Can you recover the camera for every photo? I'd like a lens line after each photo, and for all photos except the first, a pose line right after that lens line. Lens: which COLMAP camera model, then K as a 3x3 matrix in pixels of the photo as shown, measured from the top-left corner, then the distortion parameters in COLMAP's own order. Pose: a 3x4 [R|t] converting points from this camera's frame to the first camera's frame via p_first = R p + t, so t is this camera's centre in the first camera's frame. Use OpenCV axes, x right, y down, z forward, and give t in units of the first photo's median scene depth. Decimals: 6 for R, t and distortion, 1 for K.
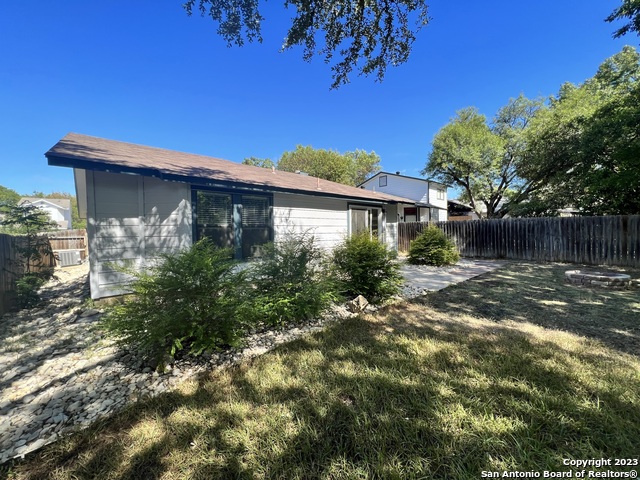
lens RADIAL K [[256.7, 0, 320.0], [0, 256.7, 240.0], [0, 0, 1]] dist [0.000678, 0.000015]
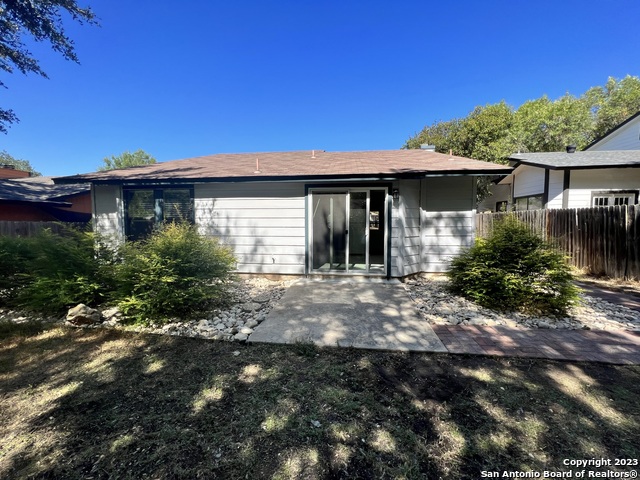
lens RADIAL K [[256.7, 0, 320.0], [0, 256.7, 240.0], [0, 0, 1]] dist [0.000678, 0.000015]
pose [[0.665360, 0.052585, -0.744669, 0.861667], [-0.036169, 0.998615, 0.038200, -0.025763], [0.745646, 0.001518, 0.666340, 0.692830]]
